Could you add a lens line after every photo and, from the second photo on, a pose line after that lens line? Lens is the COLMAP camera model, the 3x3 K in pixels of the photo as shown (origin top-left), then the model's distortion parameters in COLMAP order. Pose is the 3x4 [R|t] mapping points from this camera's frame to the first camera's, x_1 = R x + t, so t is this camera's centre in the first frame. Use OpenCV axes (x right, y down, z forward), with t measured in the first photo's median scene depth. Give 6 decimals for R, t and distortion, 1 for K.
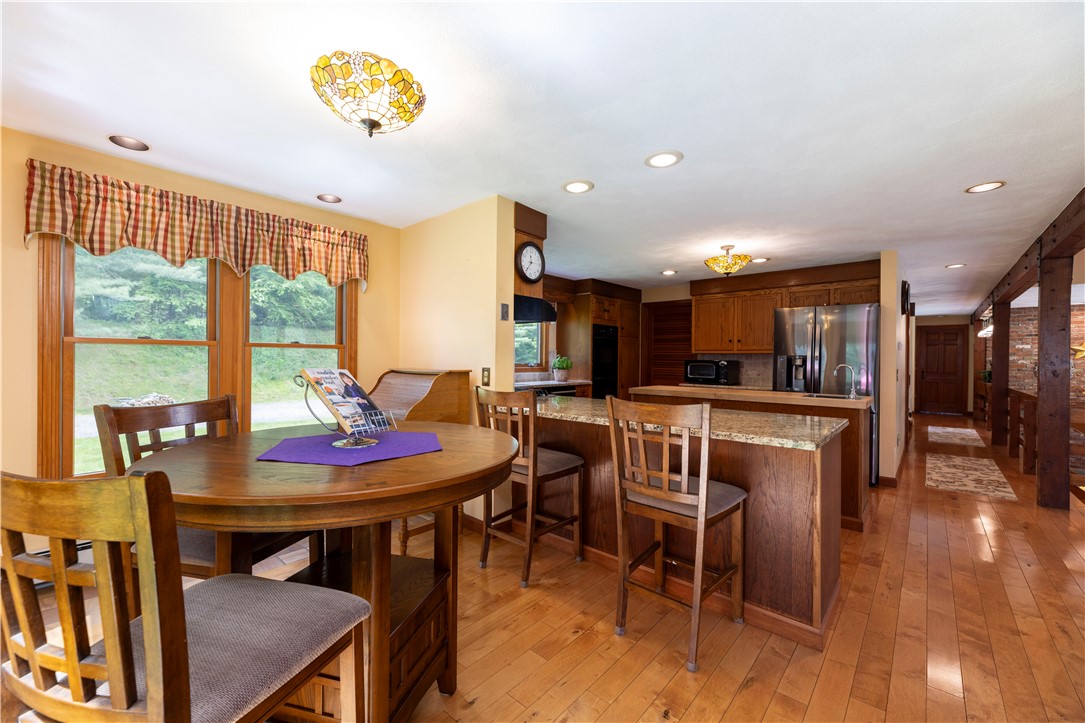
lens RADIAL K [[439.0, 0, 535.8], [0, 439.0, 361.8], [0, 0, 1]] dist [0.002059, 0.000876]
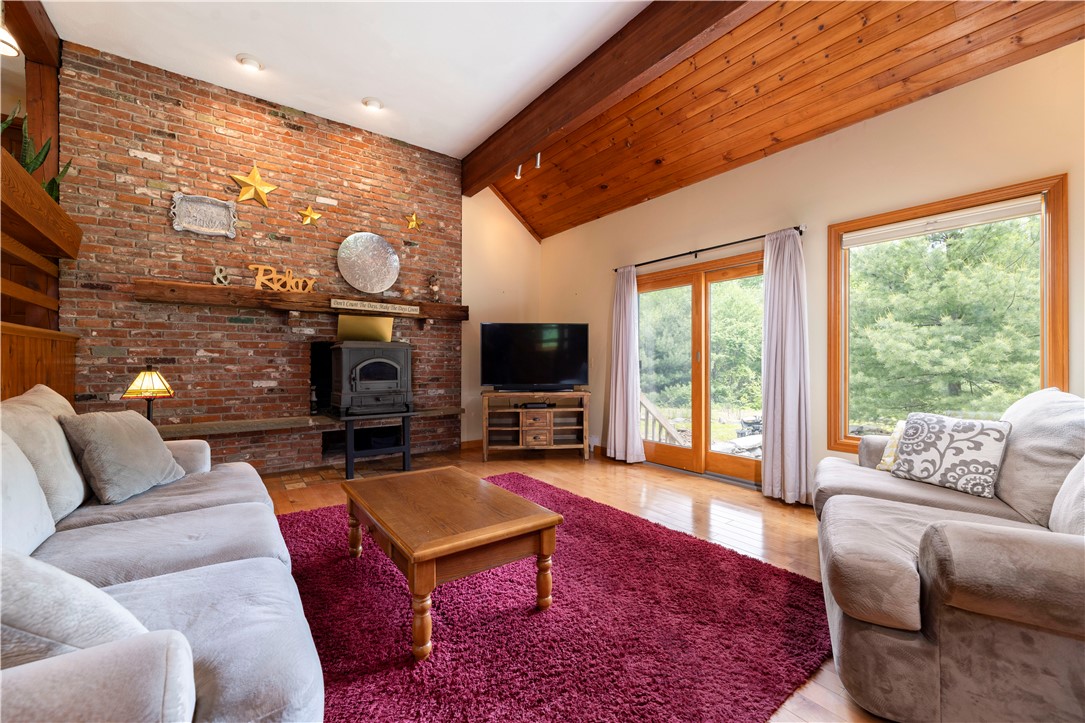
lens RADIAL K [[439.0, 0, 534.2], [0, 439.0, 358.3], [0, 0, 1]] dist [0.002059, 0.000876]
pose [[0.225142, -0.004478, 0.974316, 1.353176], [0.005547, 0.999979, 0.003314, 0.285589], [-0.974310, 0.004658, 0.225162, 0.938757]]
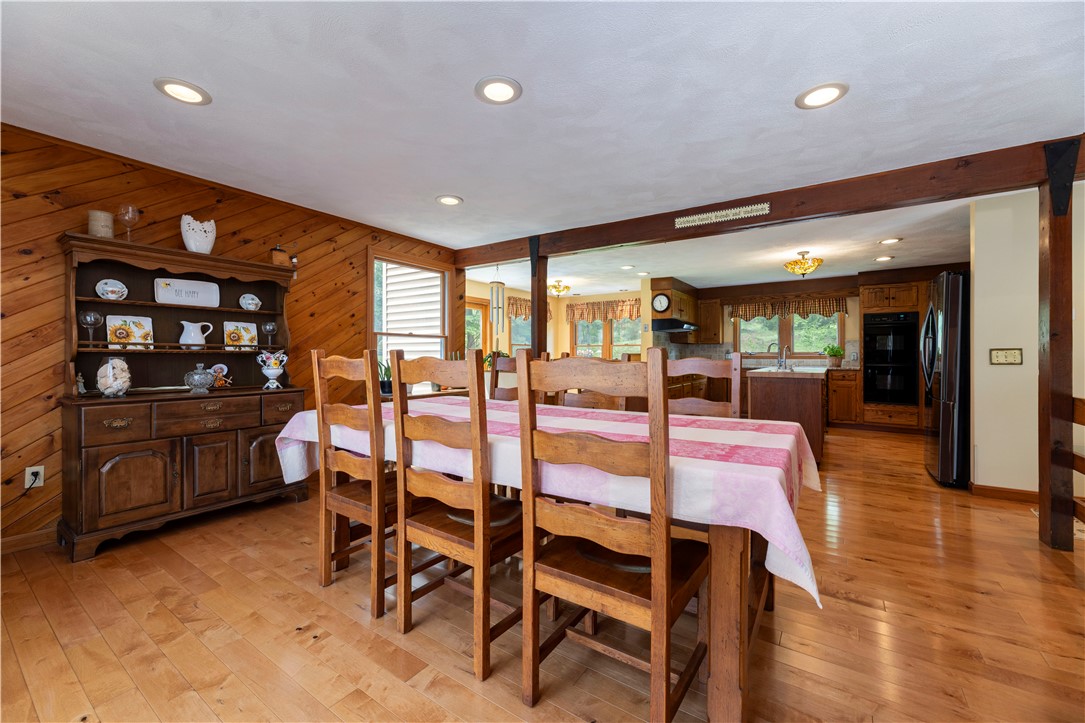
lens RADIAL K [[439.0, 0, 537.0], [0, 439.0, 355.0], [0, 0, 1]] dist [0.002059, 0.000876]
pose [[0.120750, -0.012253, -0.992607, 1.331448], [-0.004166, 0.999909, -0.012850, 0.037534], [0.992674, 0.005686, 0.120688, 0.096860]]
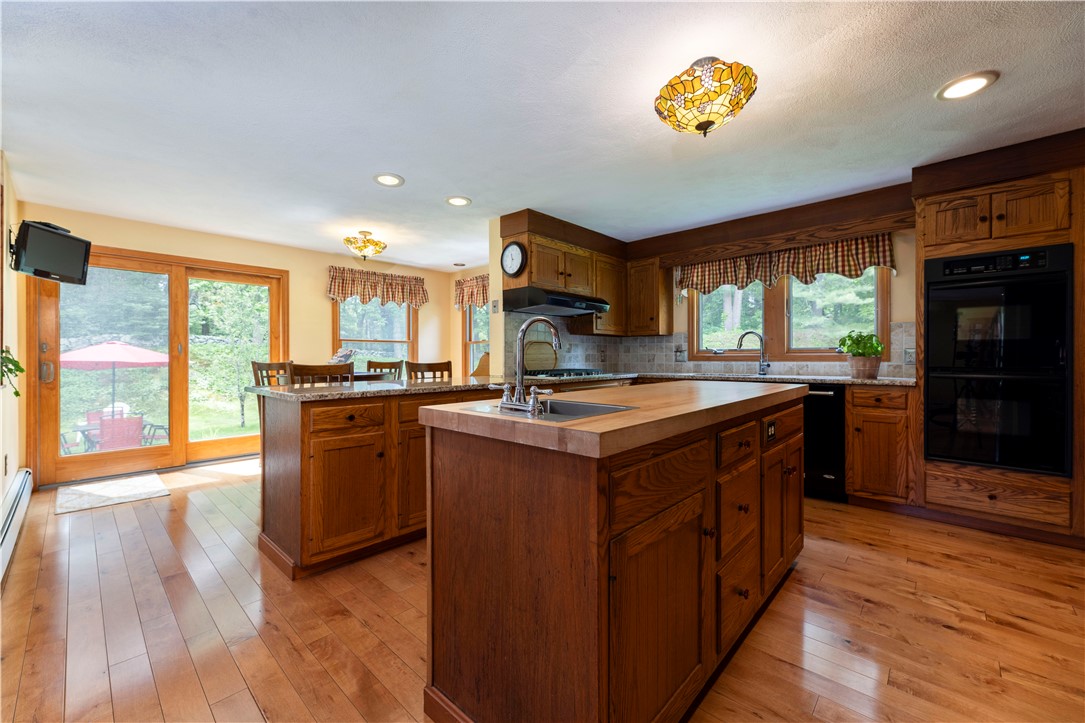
lens RADIAL K [[439.0, 0, 535.4], [0, 439.0, 357.8], [0, 0, 1]] dist [0.002059, 0.000876]
pose [[-0.030928, -0.008141, -0.999488, 0.751819], [-0.001845, 0.999966, -0.008088, 0.029281], [0.999520, 0.001594, -0.030942, 0.718523]]
